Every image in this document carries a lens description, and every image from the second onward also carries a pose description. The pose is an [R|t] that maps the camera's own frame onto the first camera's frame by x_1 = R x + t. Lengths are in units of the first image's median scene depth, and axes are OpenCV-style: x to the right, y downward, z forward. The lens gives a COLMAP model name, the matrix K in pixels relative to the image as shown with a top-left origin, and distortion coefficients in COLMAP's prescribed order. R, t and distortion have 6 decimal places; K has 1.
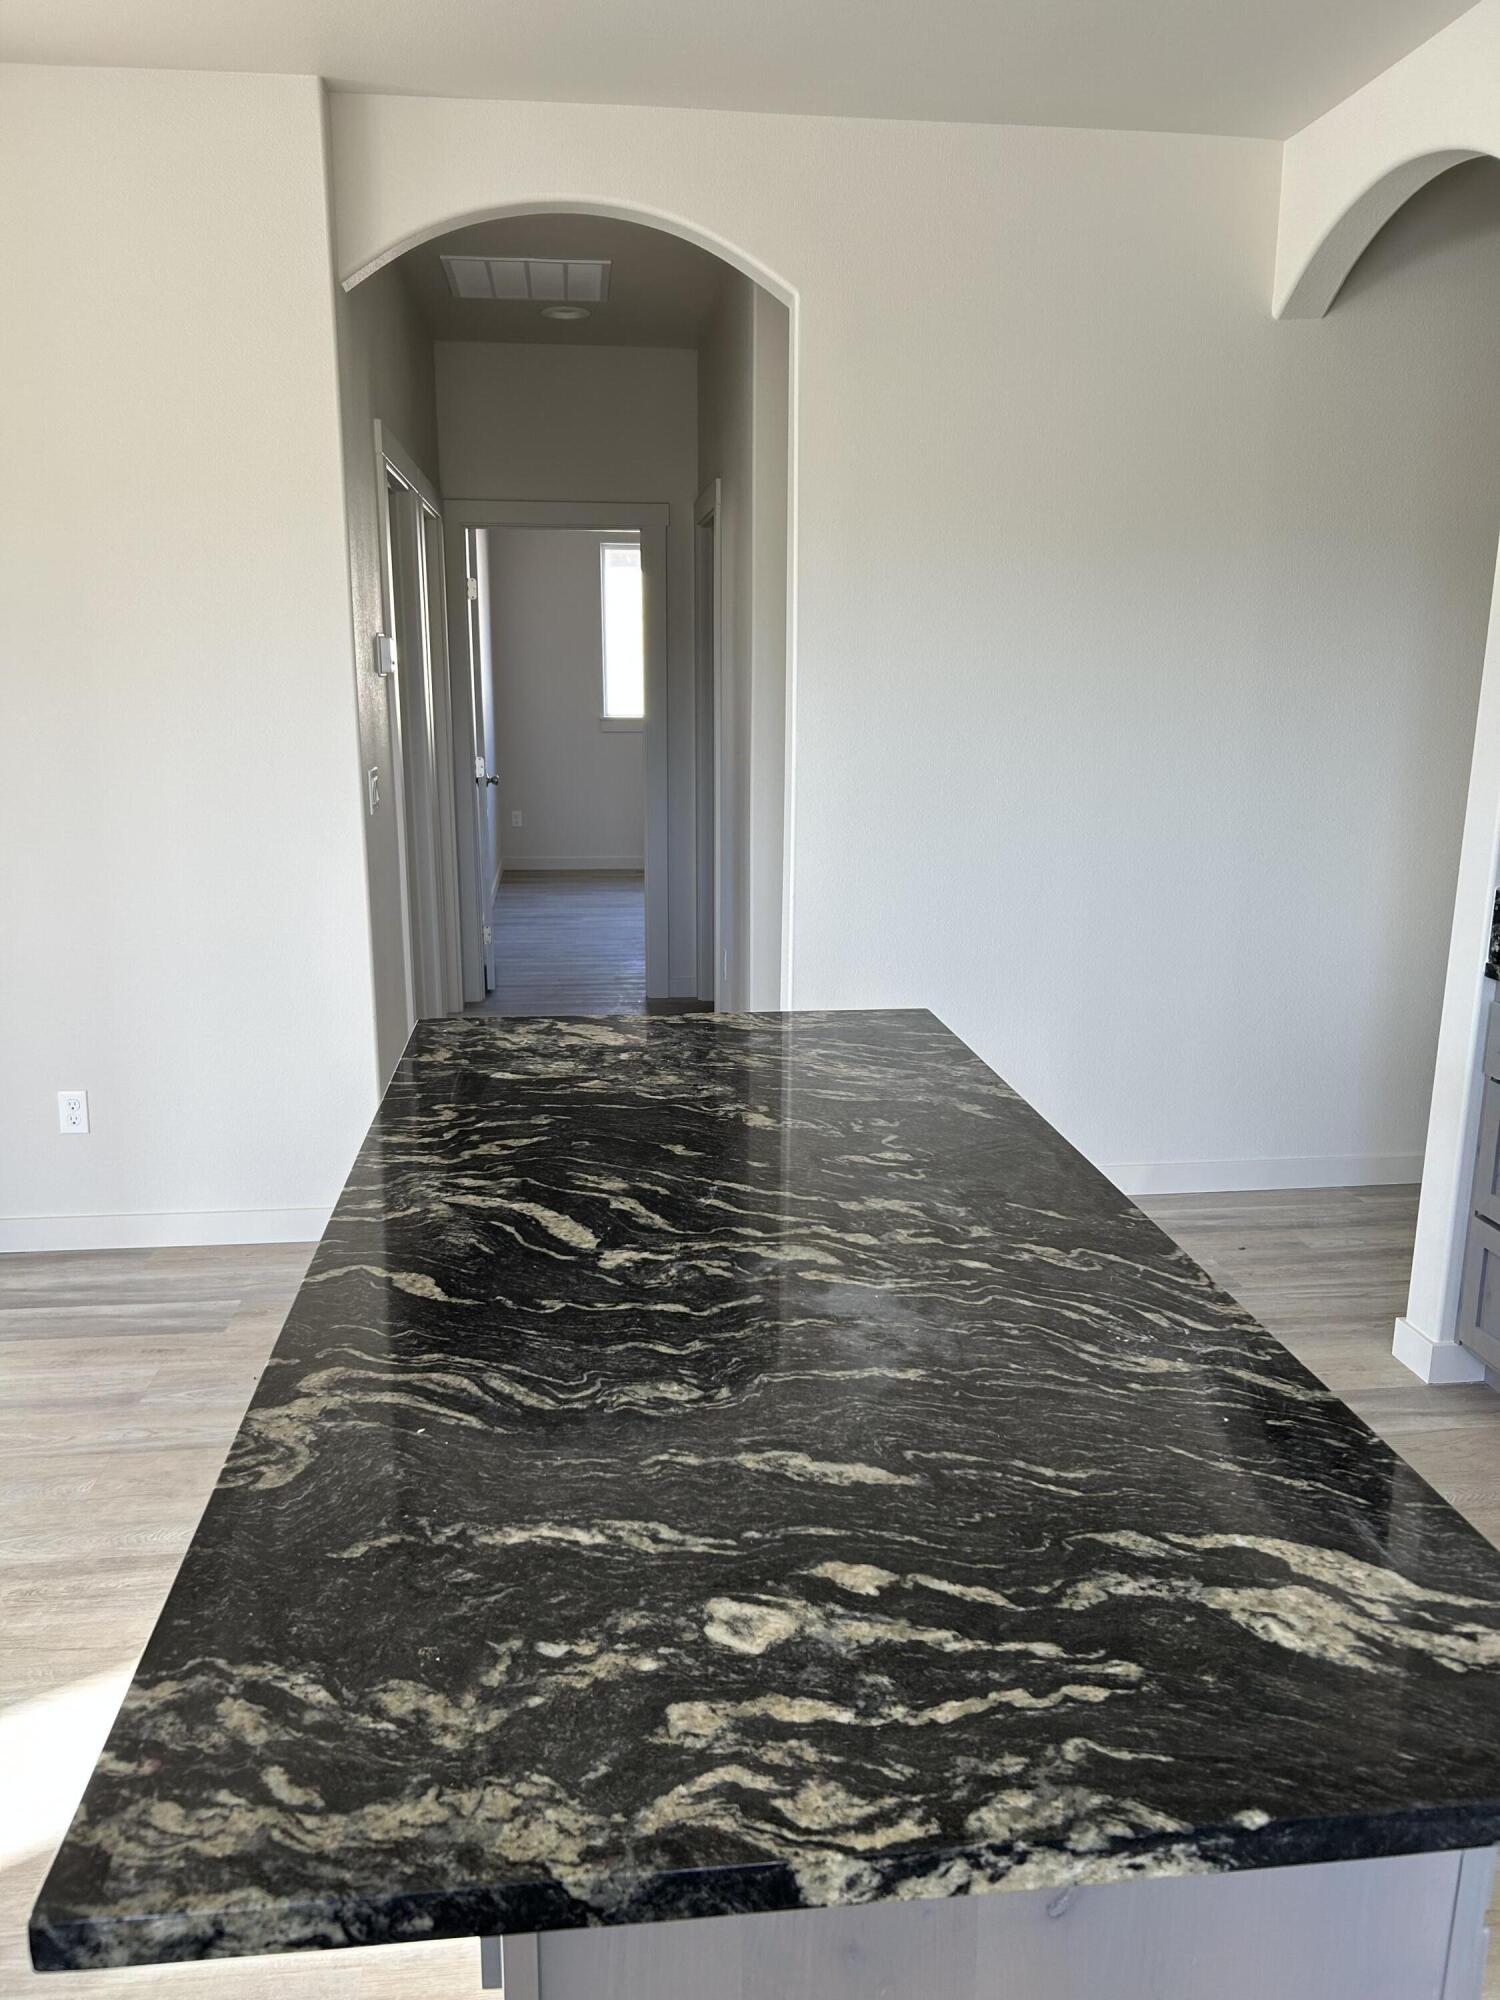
lens RADIAL K [[1498.5, 0, 748.5], [0, 1498.5, 1013.4], [0, 0, 1]] dist [0.065635, -0.091762]
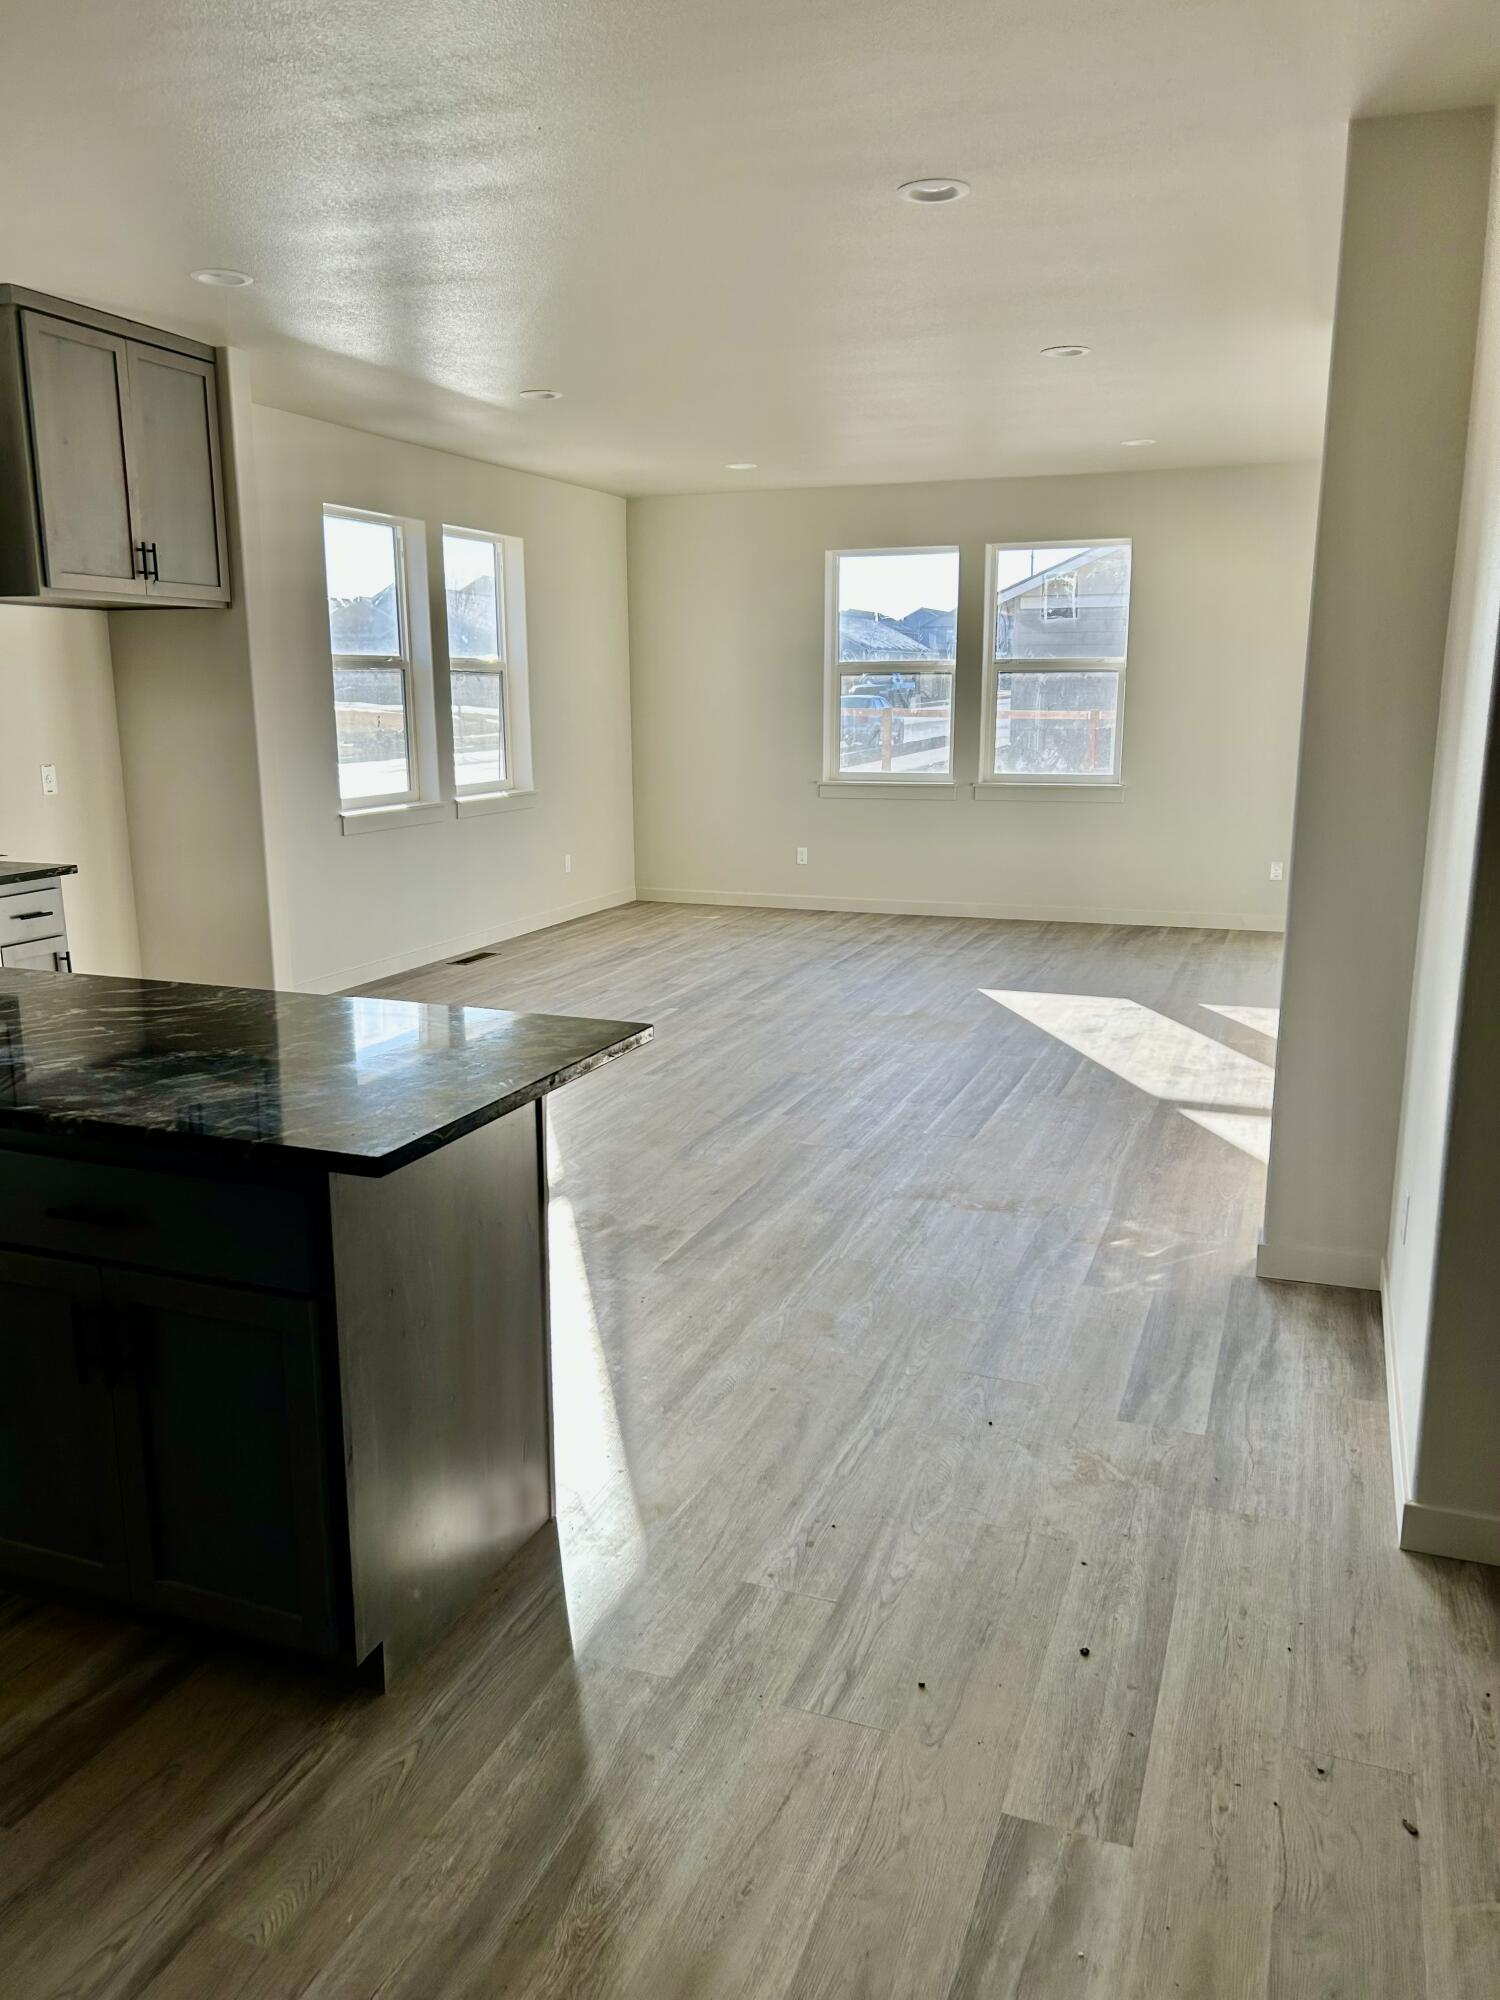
lens RADIAL K [[1498.5, 0, 748.5], [0, 1498.5, 1013.4], [0, 0, 1]] dist [0.065635, -0.091762]
pose [[-0.450245, 0.192299, -0.871952, 0.579919], [-0.203537, 0.928721, 0.309918, -0.296720], [0.869398, 0.317013, -0.379012, 1.213533]]
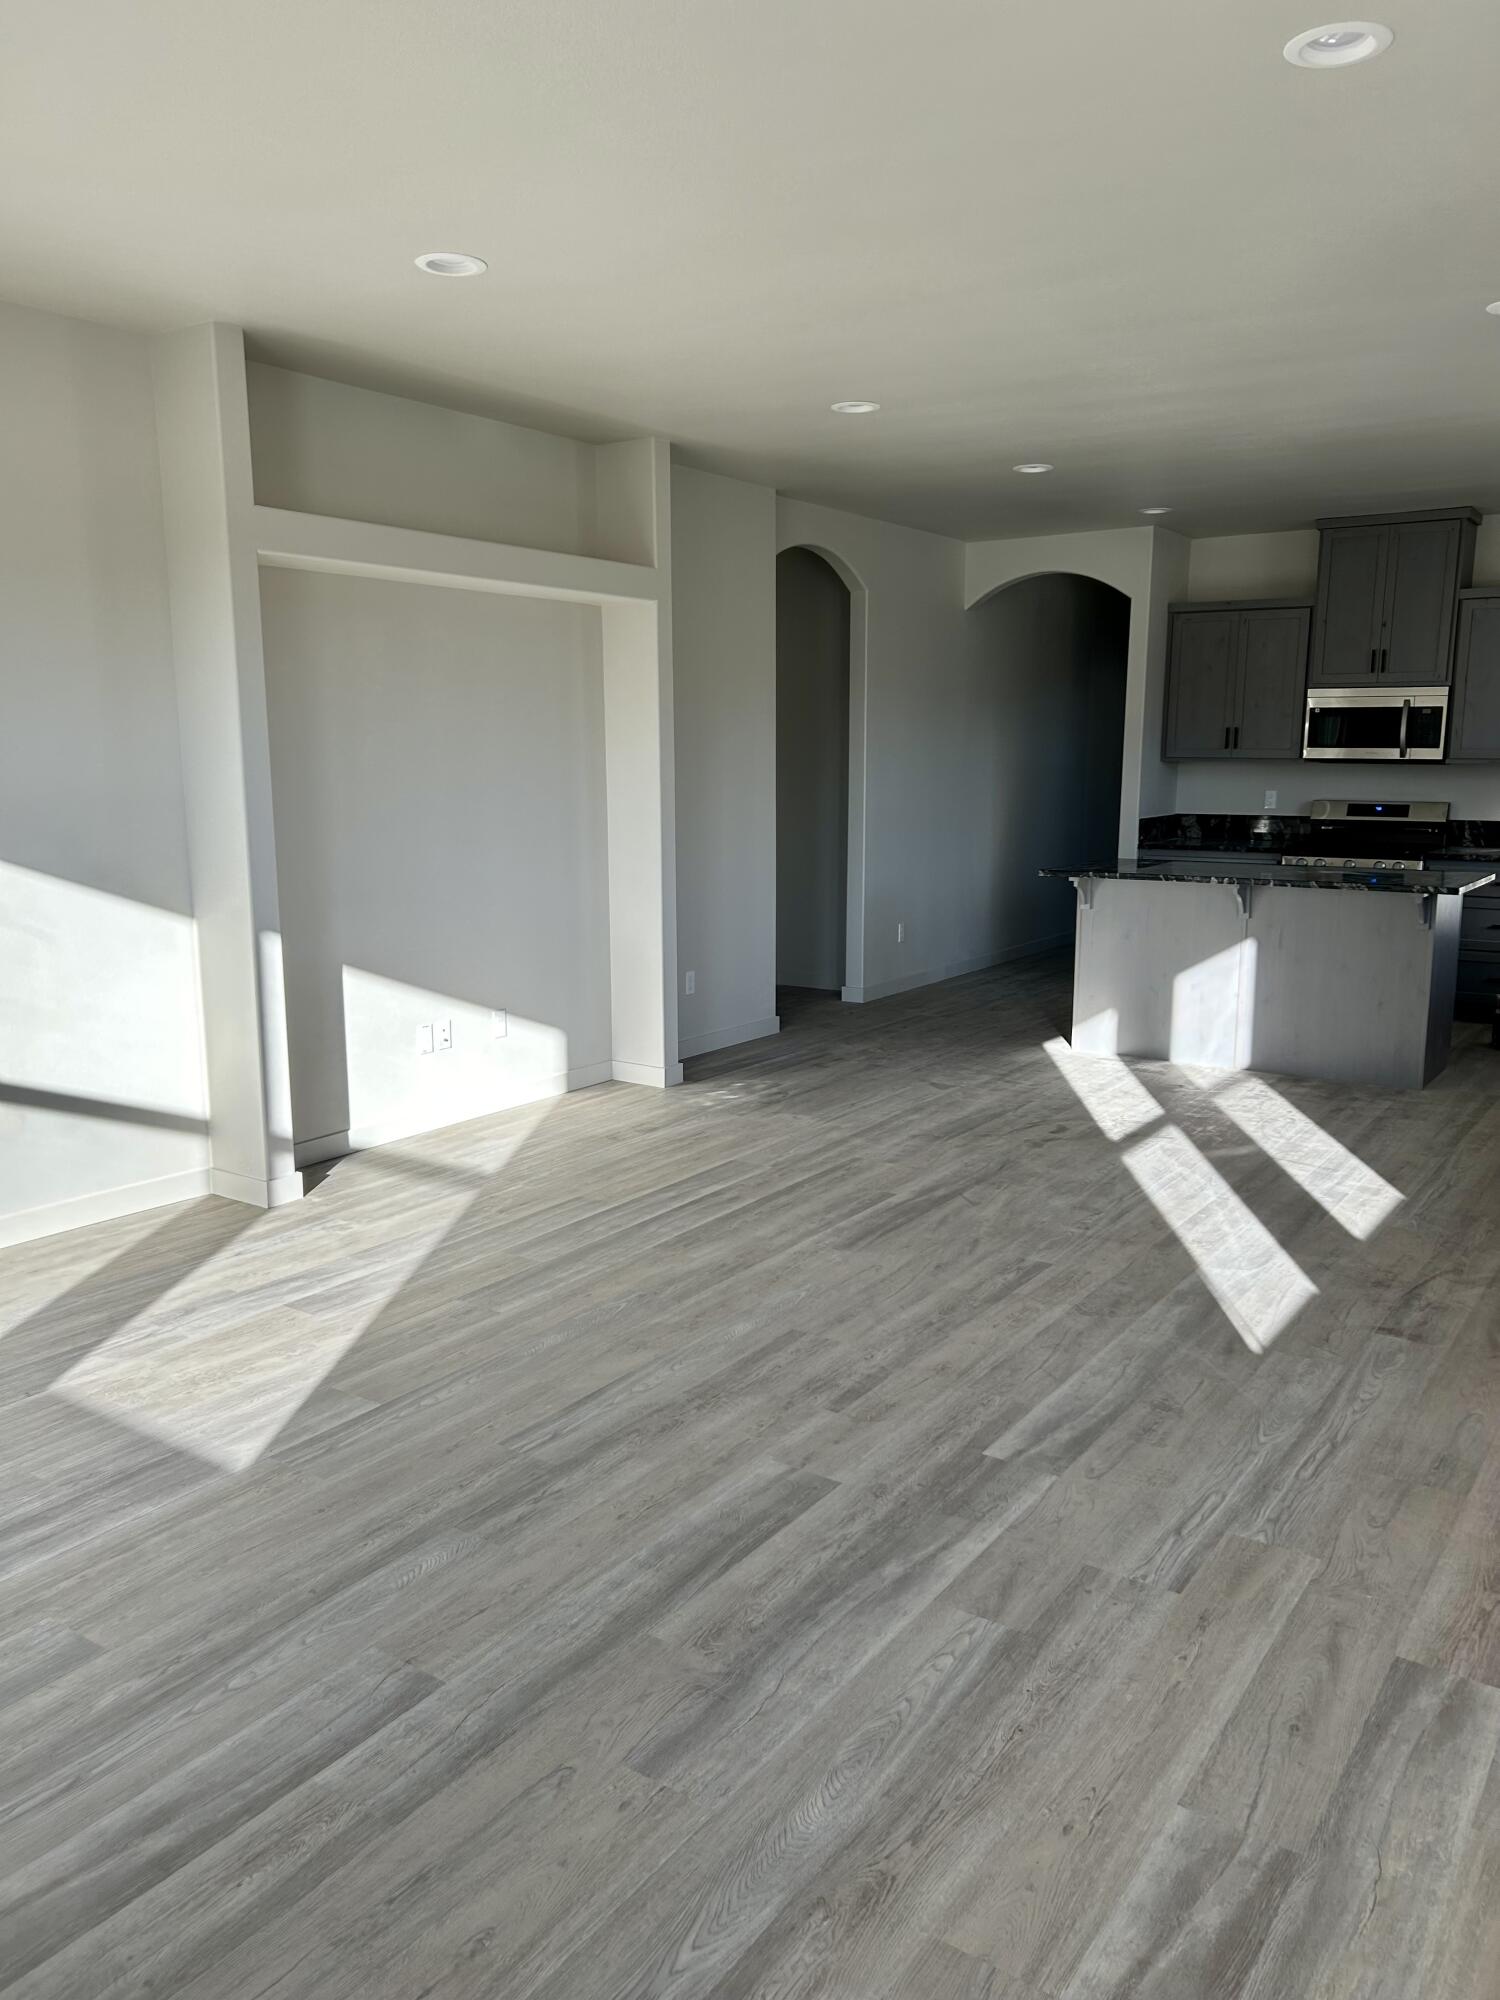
lens RADIAL K [[1498.5, 0, 748.5], [0, 1498.5, 1013.4], [0, 0, 1]] dist [0.065635, -0.091762]
pose [[0.655838, -0.137058, 0.742355, -2.287140], [0.175786, 0.984075, 0.026386, 0.085049], [-0.734149, 0.113191, 0.669487, -0.409192]]
